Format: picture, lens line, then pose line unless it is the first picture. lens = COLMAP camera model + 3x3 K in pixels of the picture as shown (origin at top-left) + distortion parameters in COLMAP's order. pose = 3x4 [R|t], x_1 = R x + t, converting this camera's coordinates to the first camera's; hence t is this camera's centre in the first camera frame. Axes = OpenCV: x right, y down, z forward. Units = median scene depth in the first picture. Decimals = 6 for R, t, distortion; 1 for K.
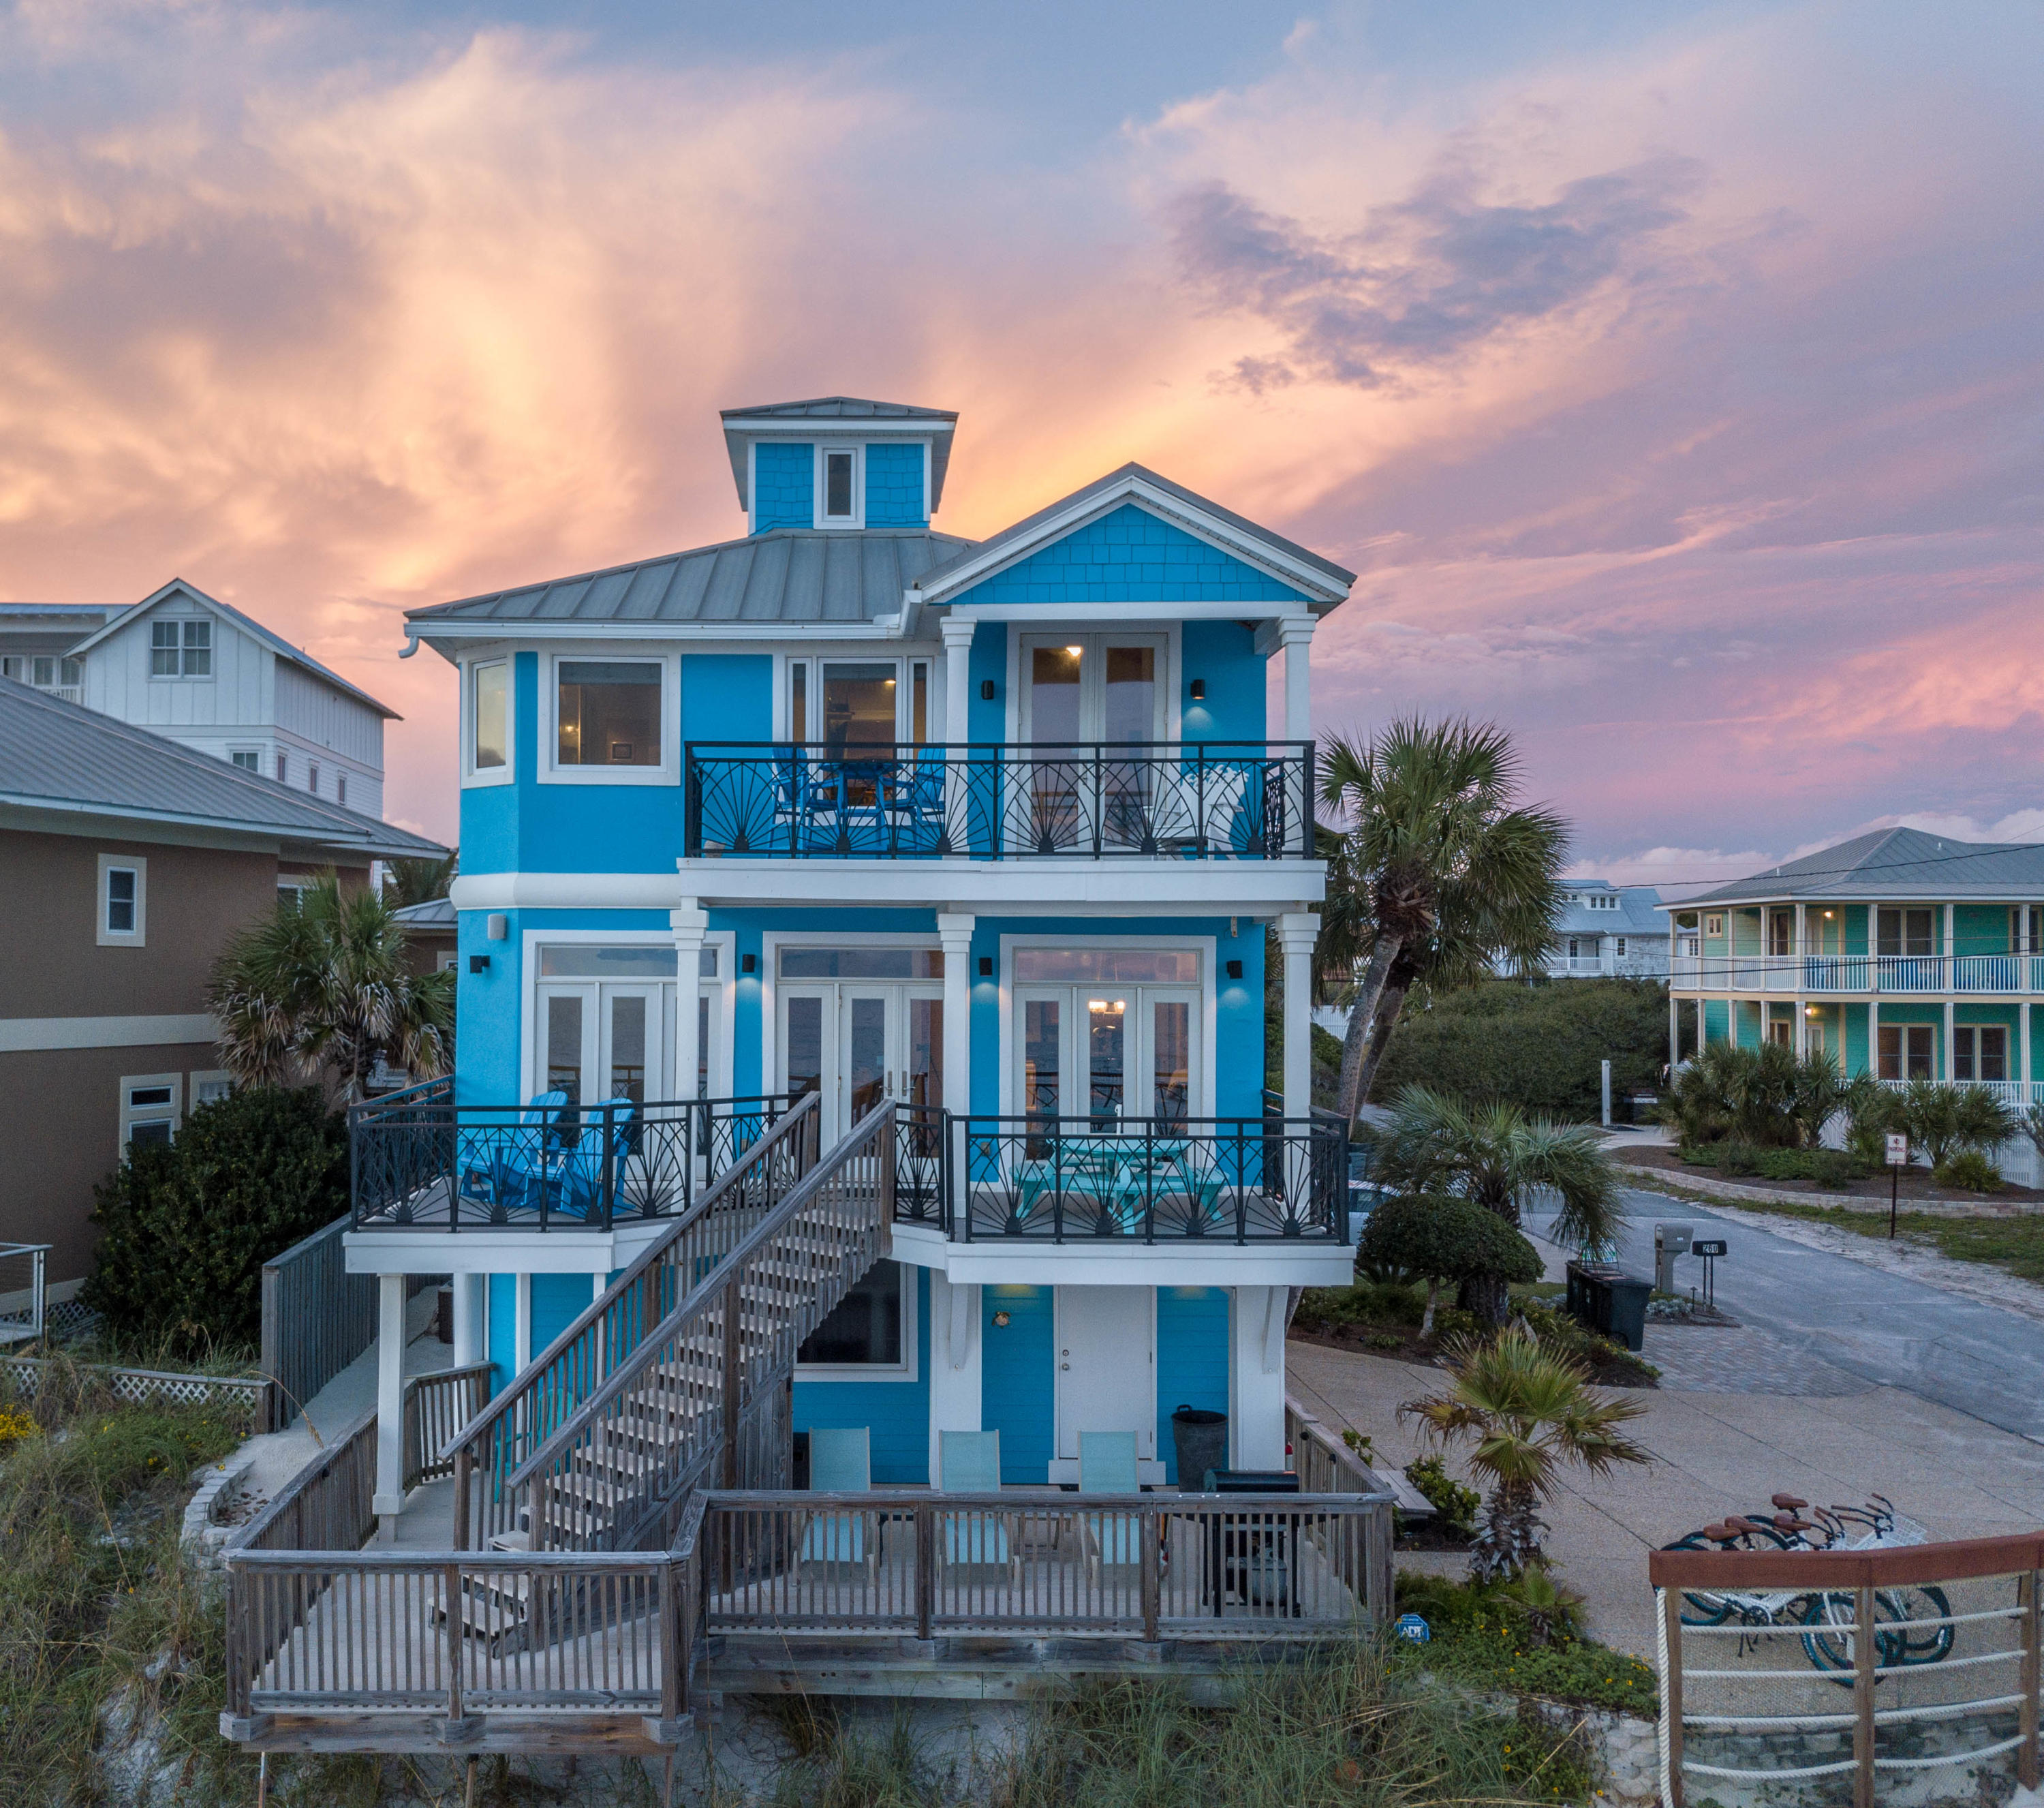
lens RADIAL K [[1813.8, 0, 865.0], [0, 1813.8, 919.6], [0, 0, 1]] dist [0.025650, -0.006098]
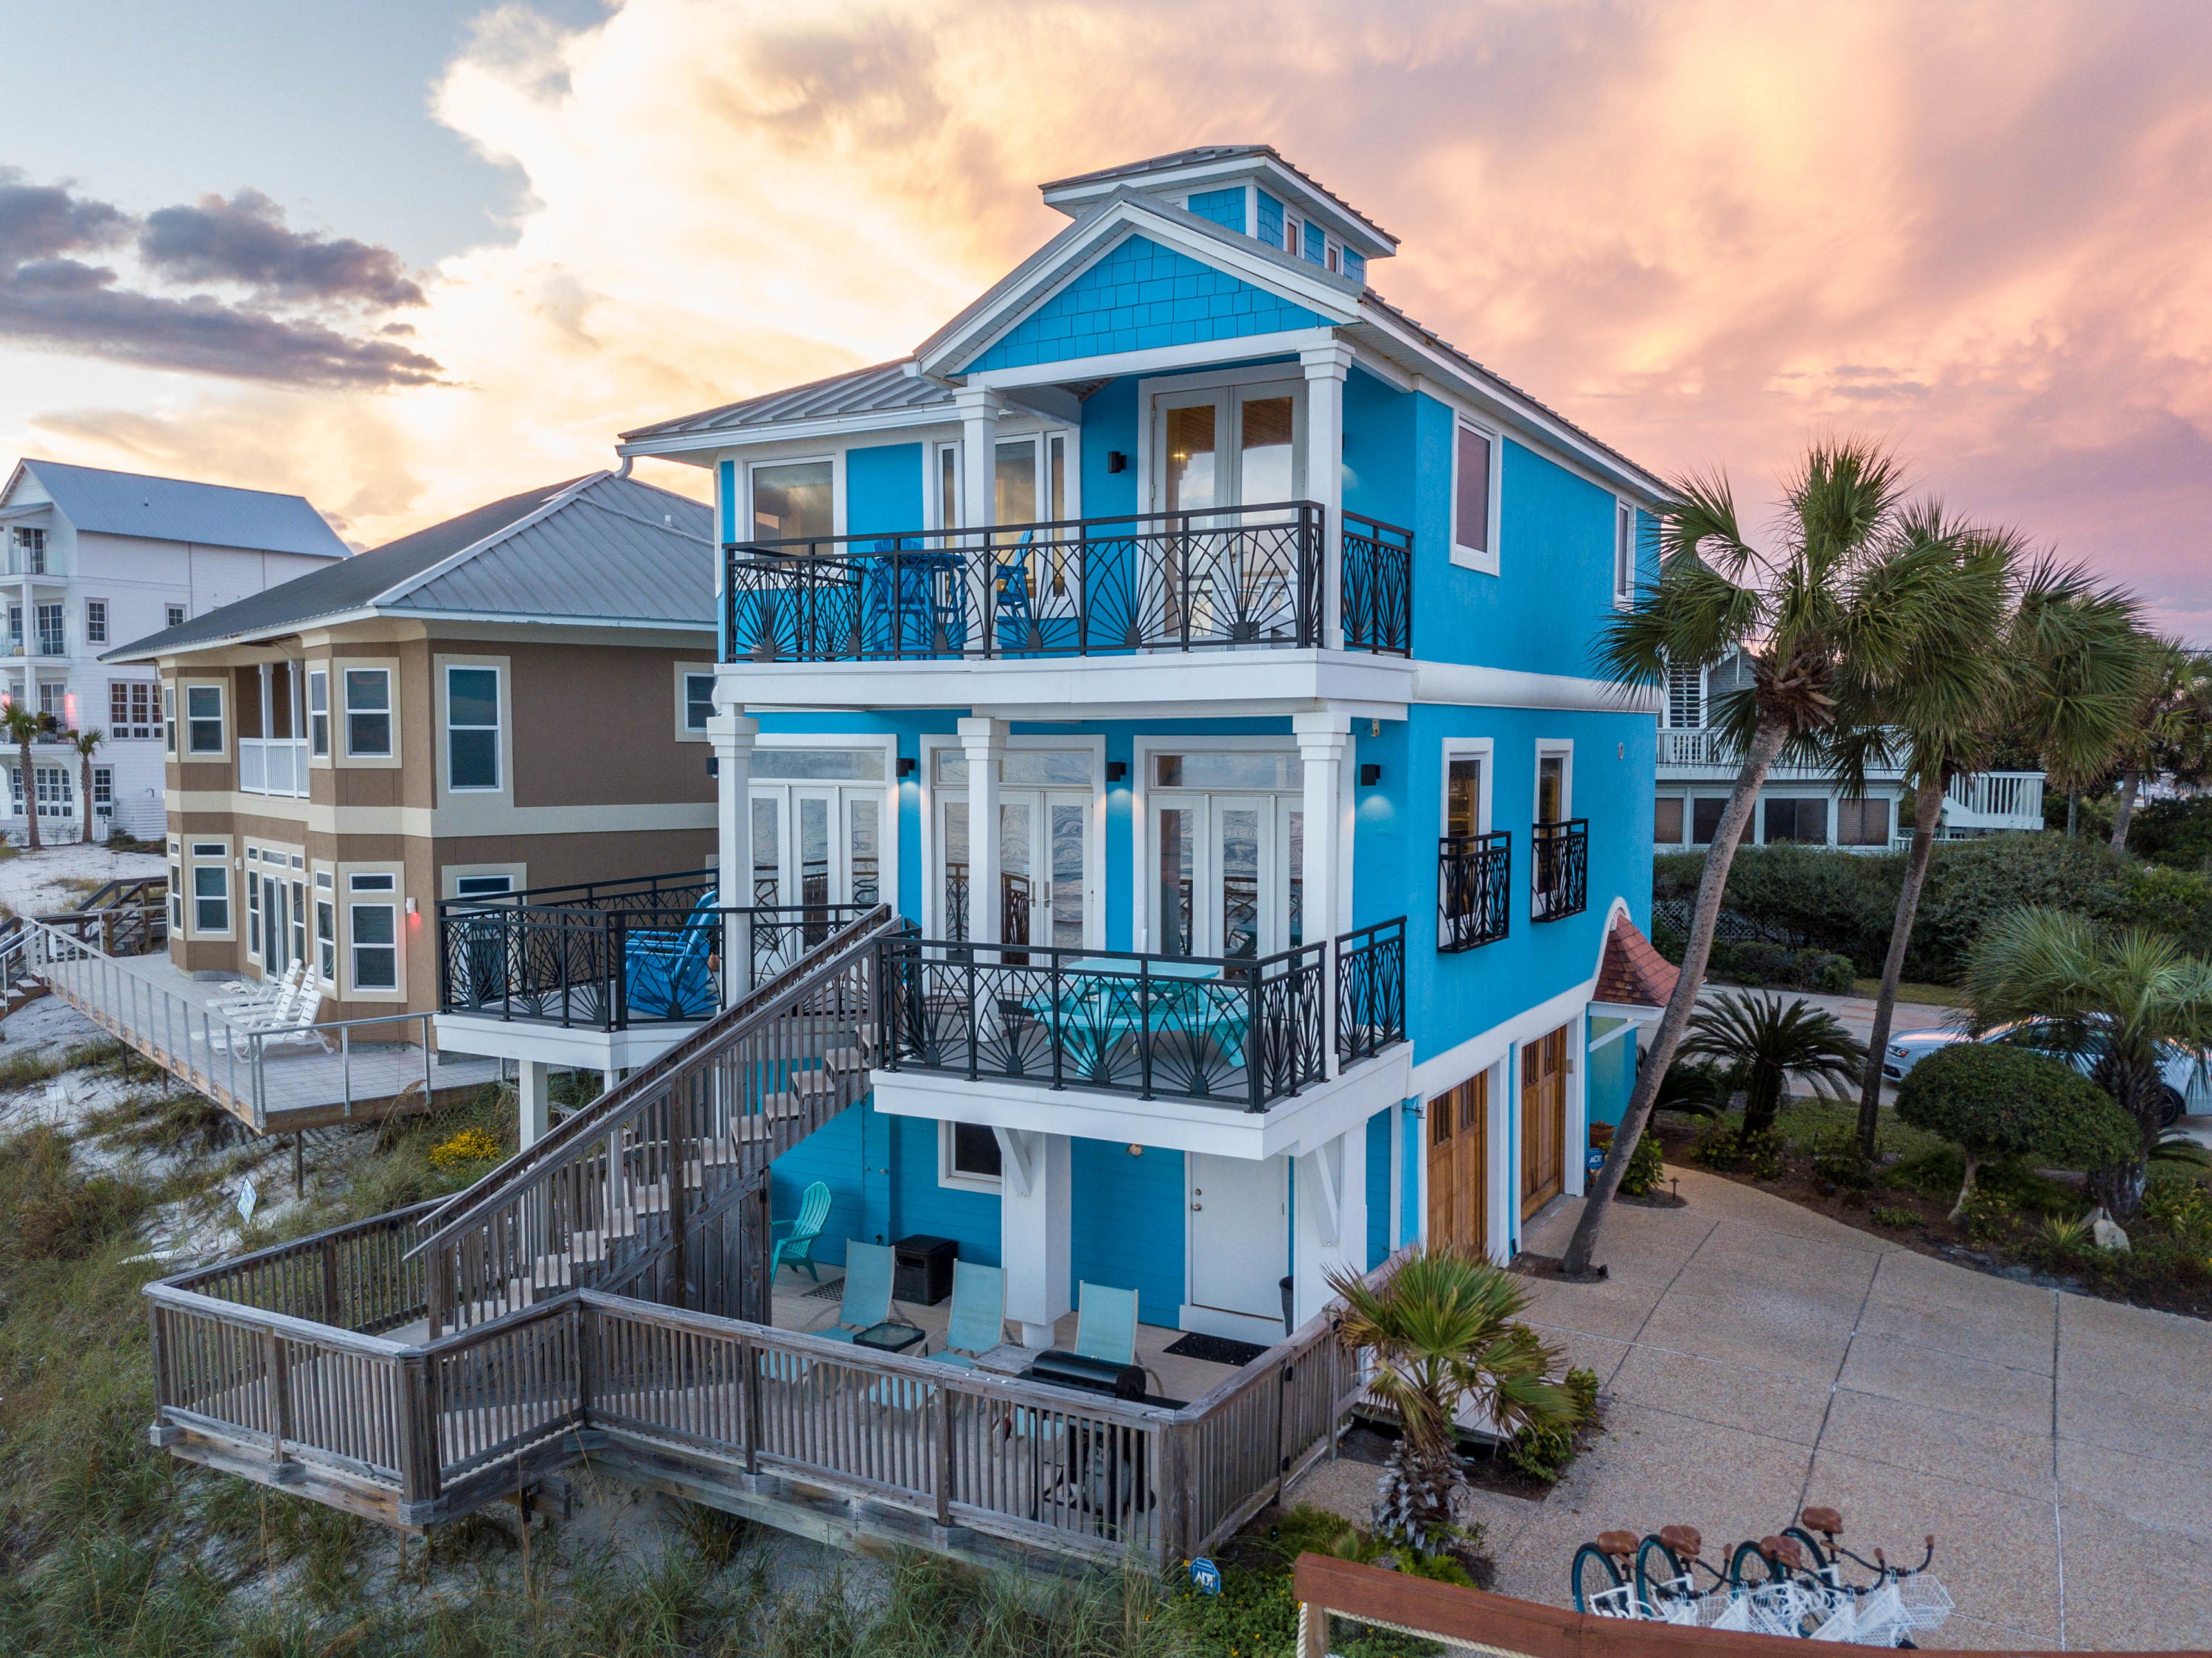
lens RADIAL K [[1719.5, 0, 1106.0], [0, 1719.5, 829.0], [0, 0, 1]] dist [0.009000, 0.000899]
pose [[0.878811, 0.018817, -0.476799, 0.499768], [0.018825, 0.997077, 0.074048, -0.009294], [0.476798, -0.074049, 0.875888, 0.247878]]
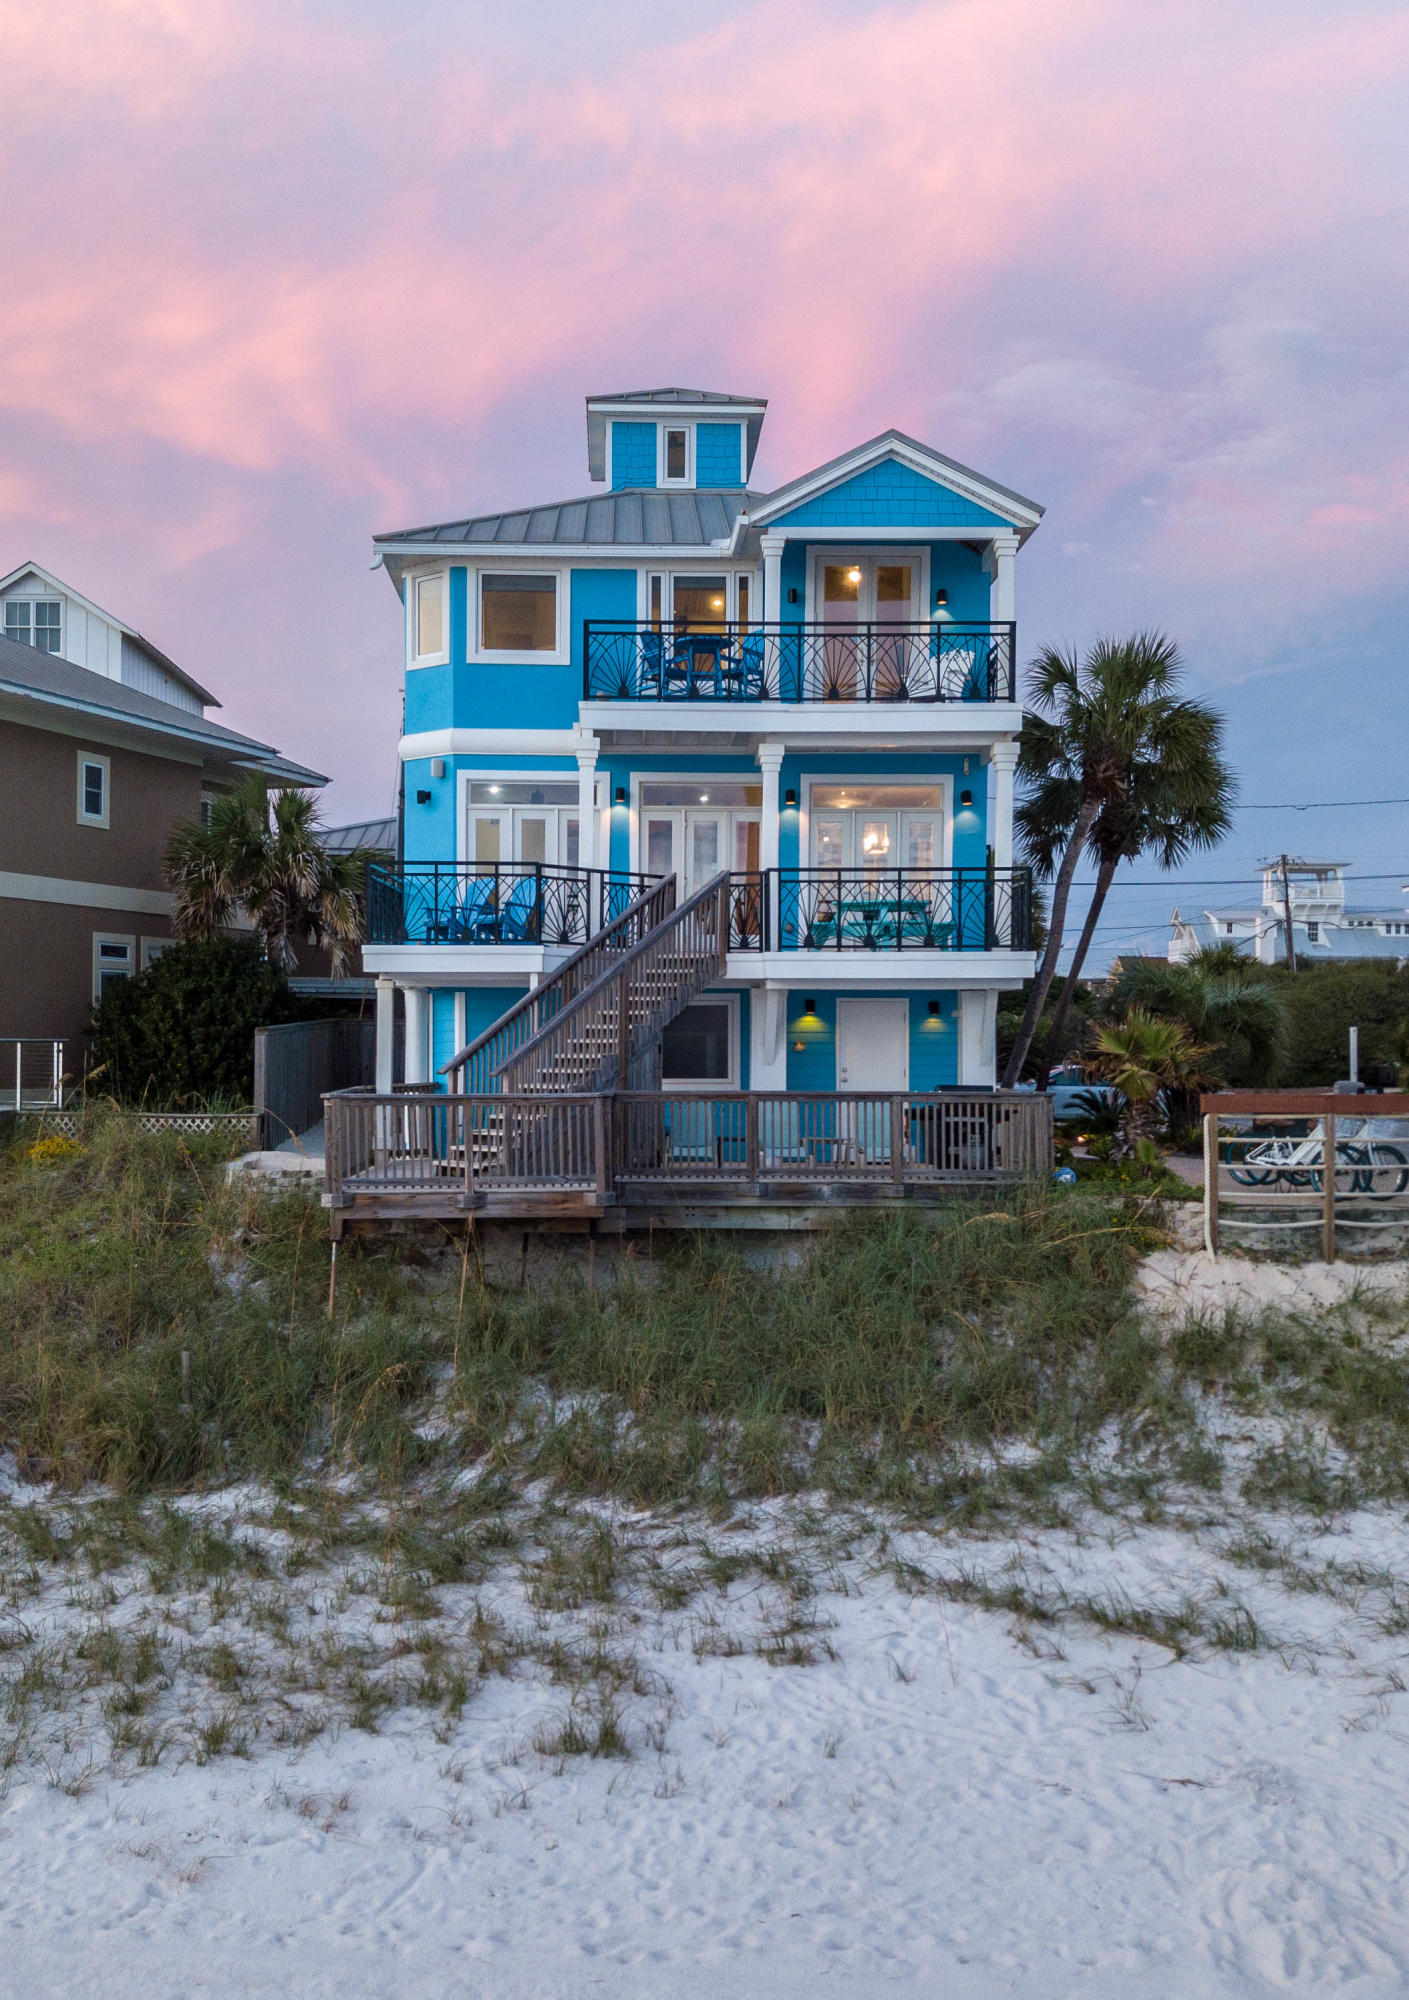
lens RADIAL K [[1935.9, 0, 704.5], [0, 1935.9, 1000.0], [0, 0, 1]] dist [0.143812, -0.473796]
pose [[0.999510, -0.000286, 0.031298, -0.048751], [-0.000134, 0.999910, 0.013400, 0.171556], [-0.031299, -0.013398, 0.999420, -0.523140]]
